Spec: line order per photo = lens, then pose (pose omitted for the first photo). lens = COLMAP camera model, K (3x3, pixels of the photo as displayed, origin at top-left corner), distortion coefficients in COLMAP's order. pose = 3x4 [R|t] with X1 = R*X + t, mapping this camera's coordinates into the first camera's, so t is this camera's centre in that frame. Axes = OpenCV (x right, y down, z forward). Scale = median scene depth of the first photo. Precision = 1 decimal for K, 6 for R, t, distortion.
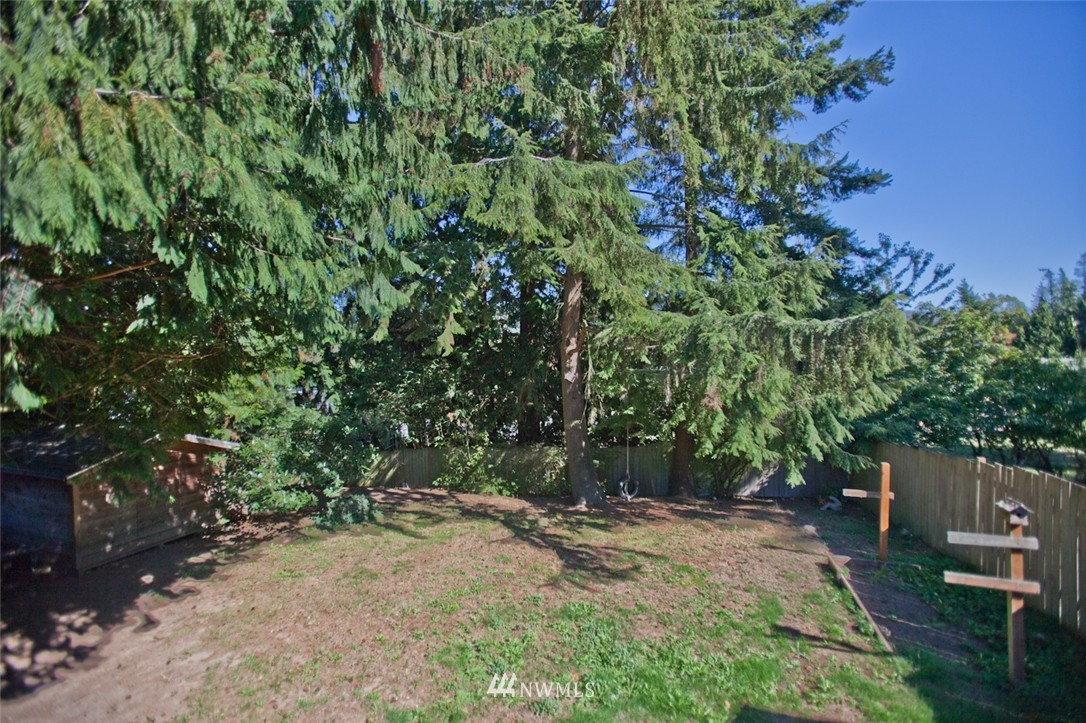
lens RADIAL K [[512.2, 0, 542.7], [0, 512.2, 350.5], [0, 0, 1]] dist [-0.066277, 0.036603]
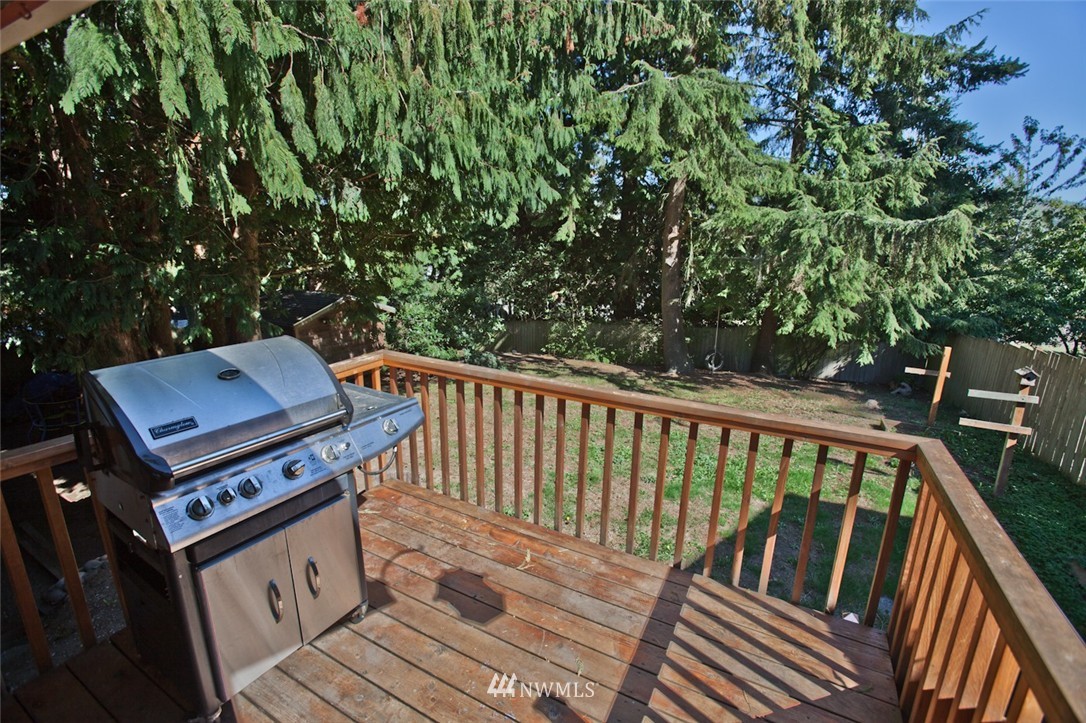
lens RADIAL K [[512.2, 0, 542.7], [0, 512.2, 350.5], [0, 0, 1]] dist [-0.066277, 0.036603]
pose [[0.986428, 0.061003, -0.152444, -0.047806], [-0.025908, 0.974619, 0.222367, -0.000406], [0.162140, -0.215400, 0.962971, -0.191633]]
